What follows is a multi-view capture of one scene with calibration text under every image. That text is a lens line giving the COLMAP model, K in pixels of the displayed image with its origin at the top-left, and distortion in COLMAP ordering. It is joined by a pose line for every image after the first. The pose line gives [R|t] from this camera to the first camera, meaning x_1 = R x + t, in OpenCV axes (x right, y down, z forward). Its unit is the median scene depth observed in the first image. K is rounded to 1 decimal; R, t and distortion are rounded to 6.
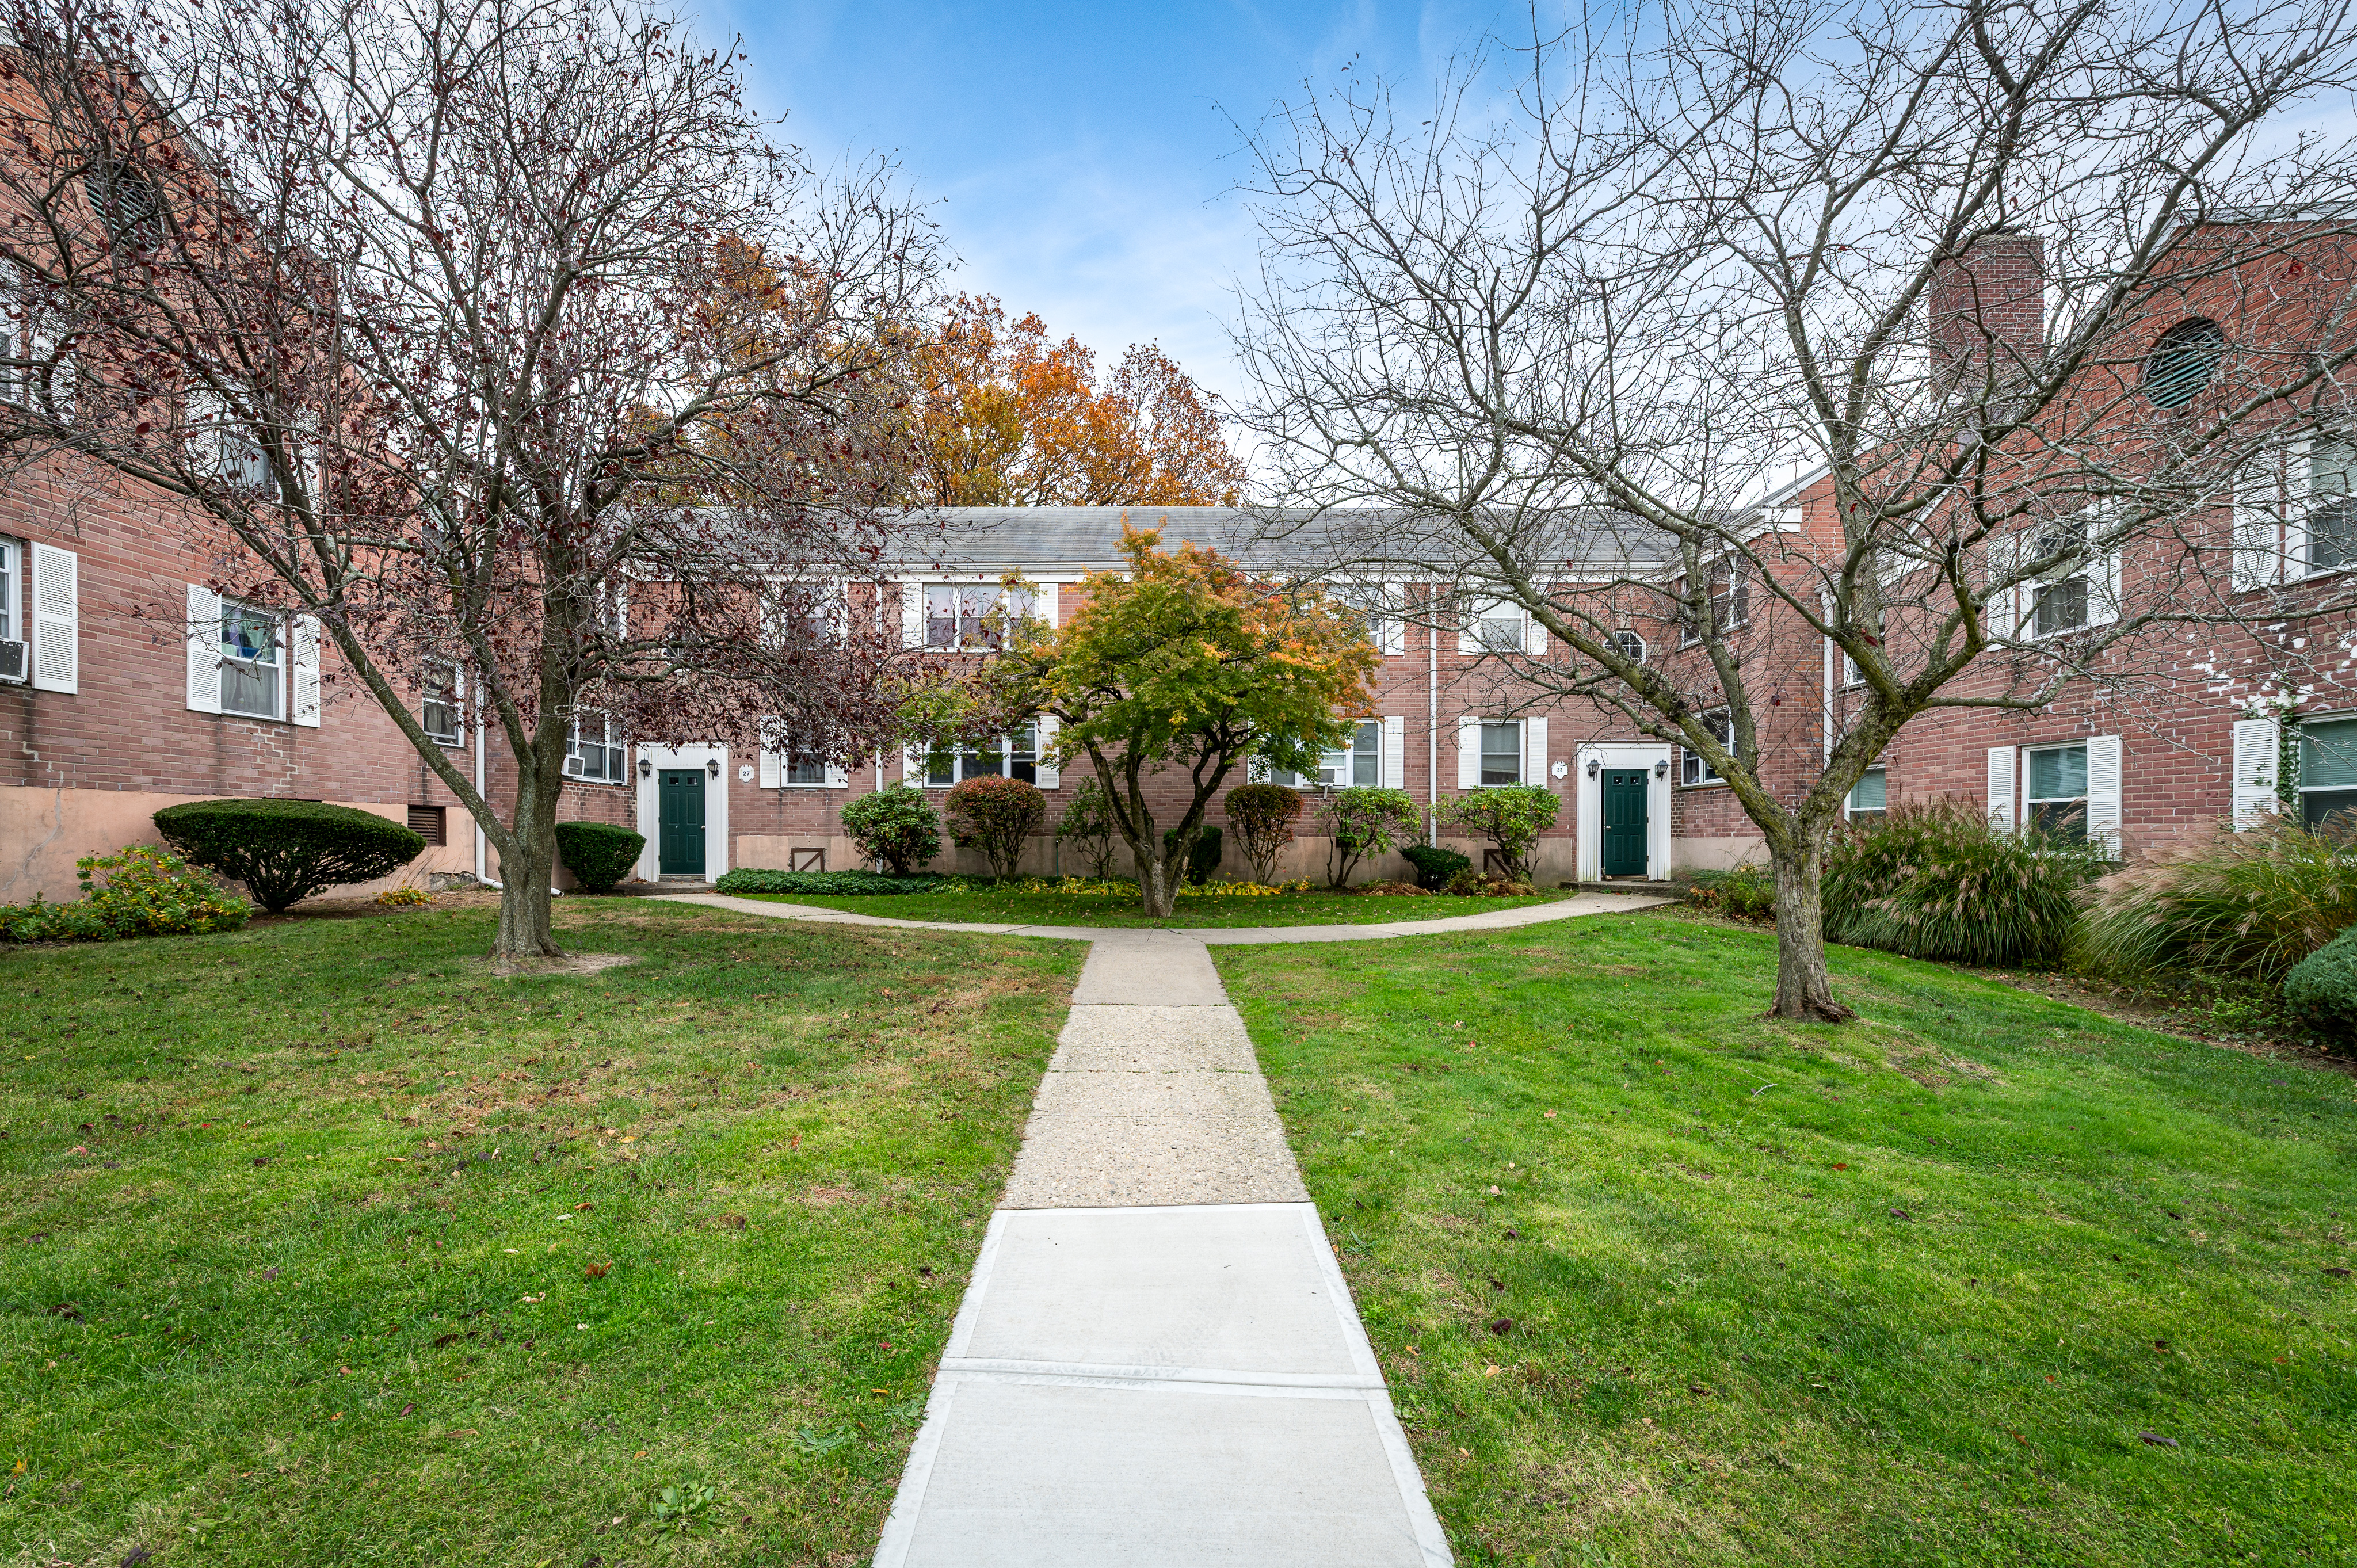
lens RADIAL K [[978.1, 0, 1170.0], [0, 978.1, 853.0], [0, 0, 1]] dist [0.000306, 0.000018]
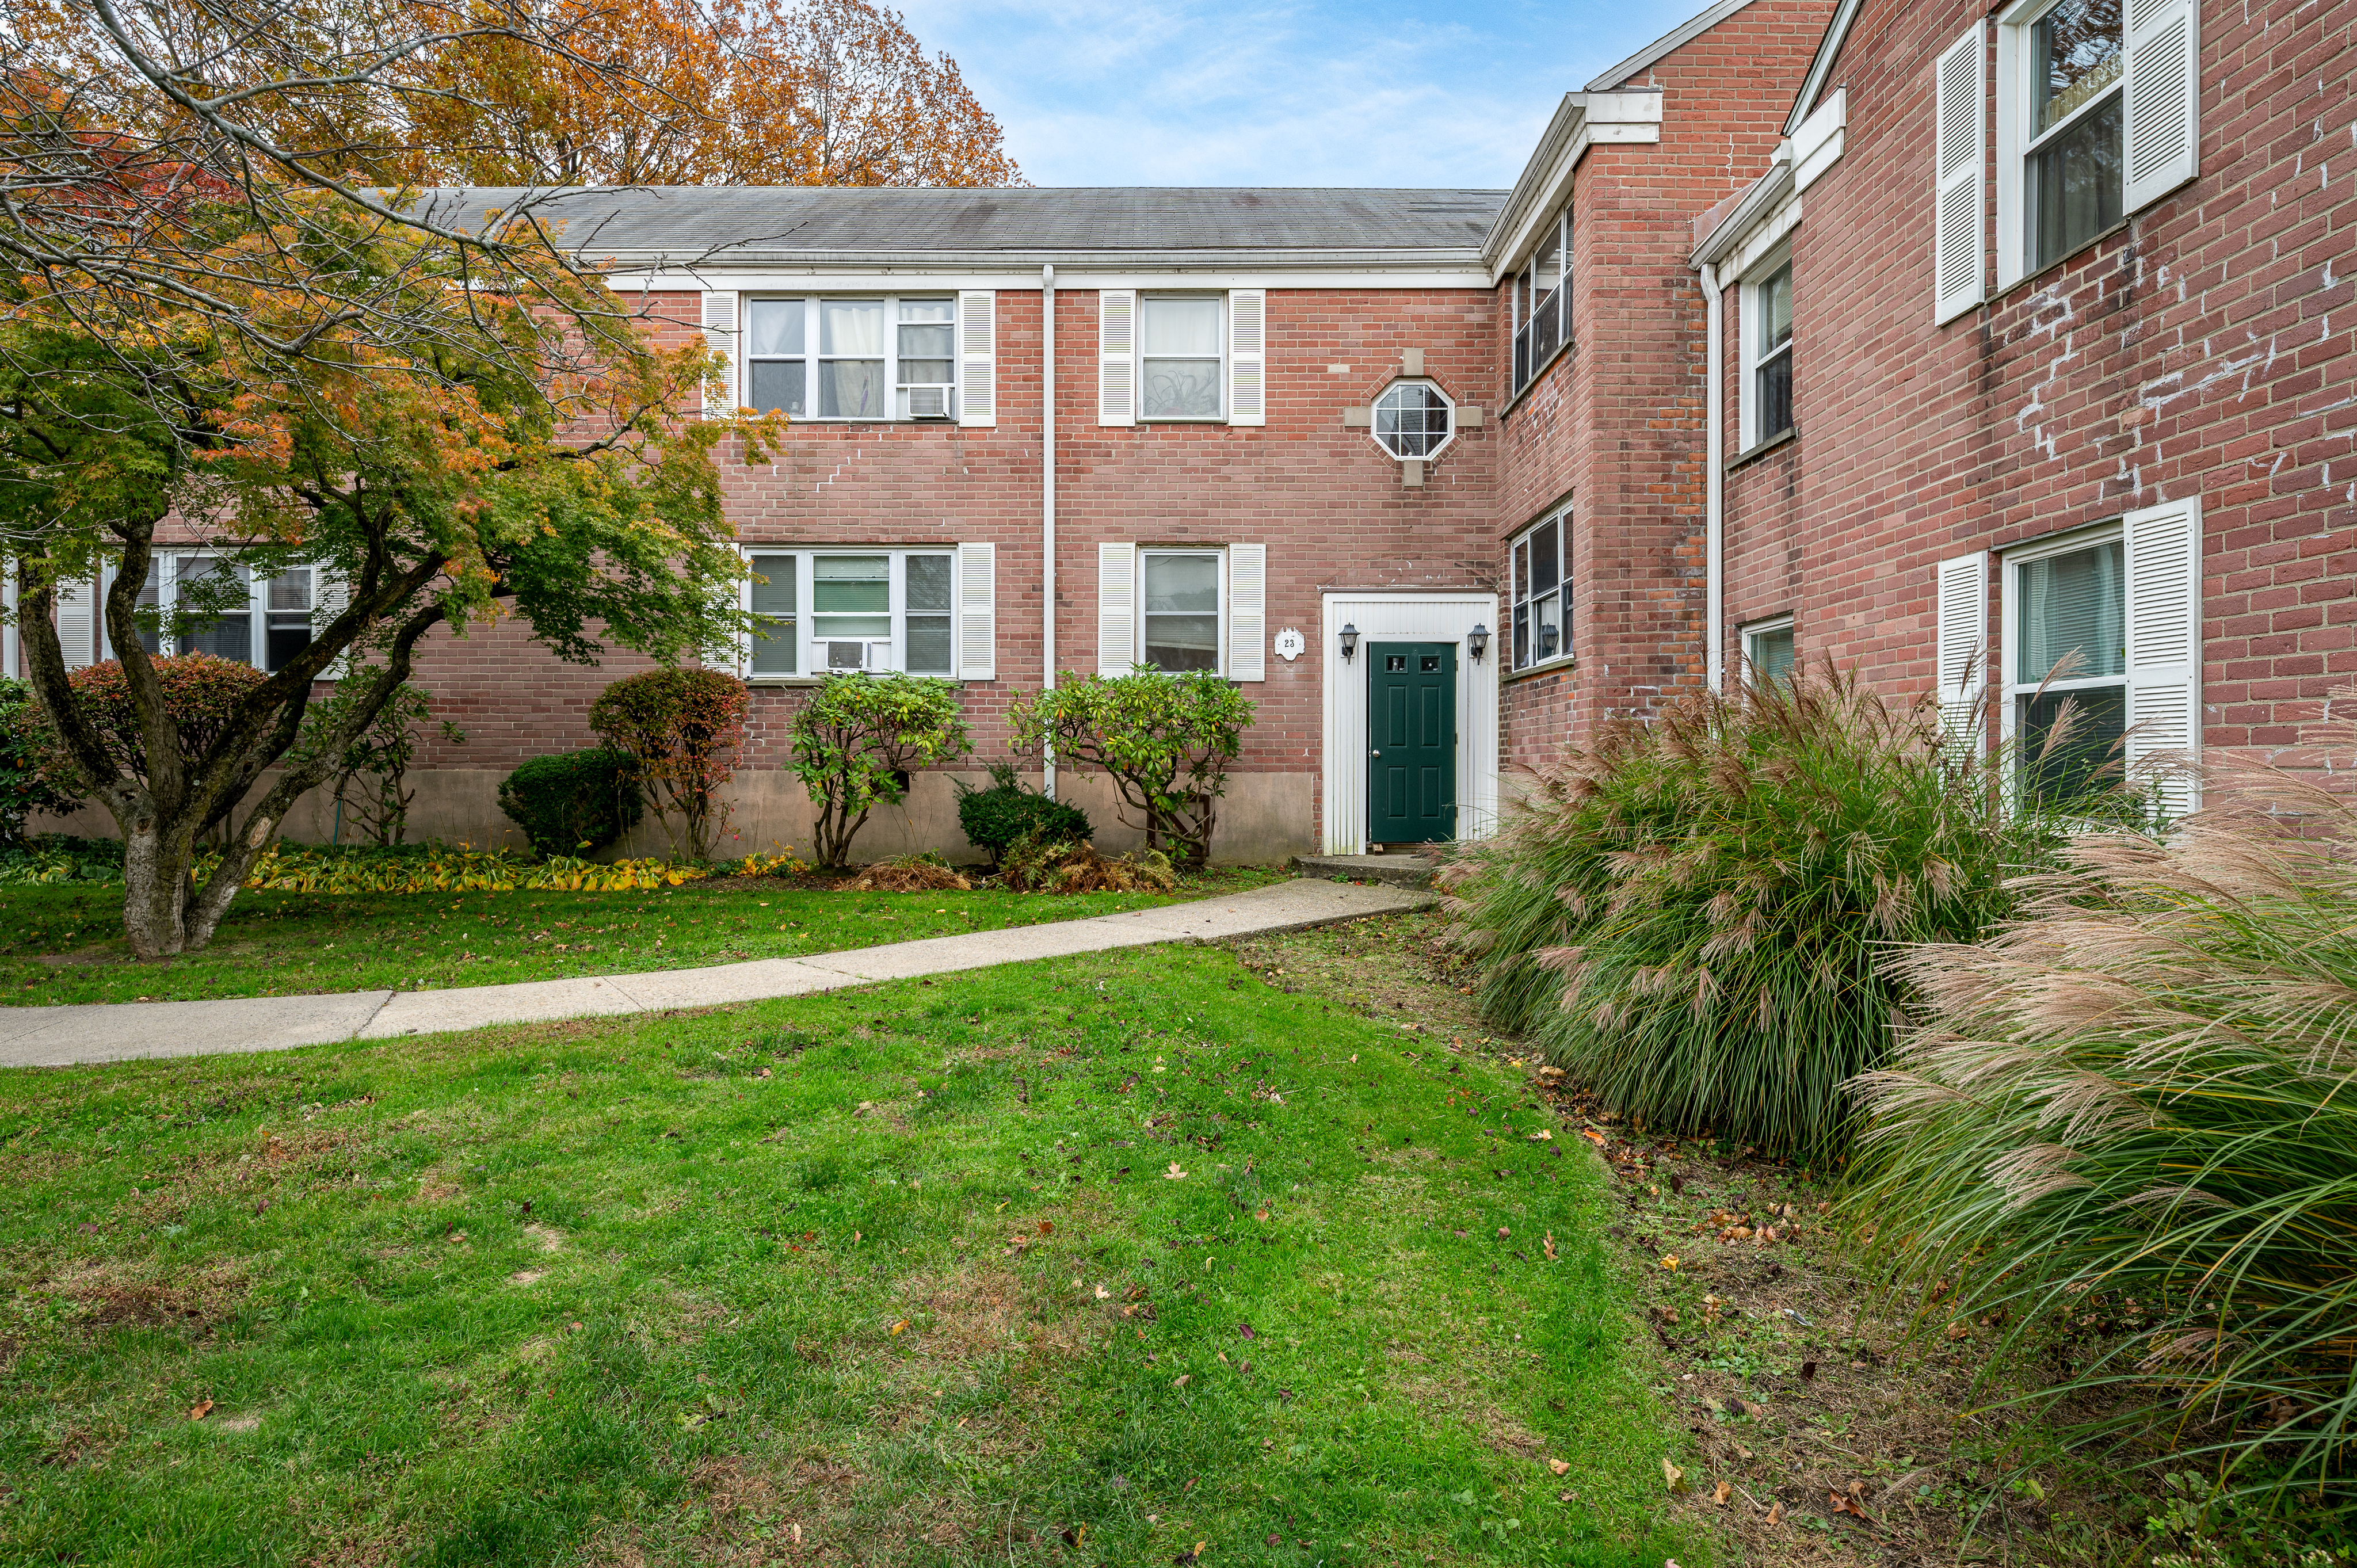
lens RADIAL K [[1322.2, 0, 1178.5], [0, 1322.2, 784.0], [0, 0, 1]] dist [-0.017562, 0.044763]
pose [[0.999999, -0.000512, 0.001646, 0.343939], [0.000514, 0.999999, -0.000989, -0.008980], [-0.001646, 0.000990, 0.999998, 0.295600]]
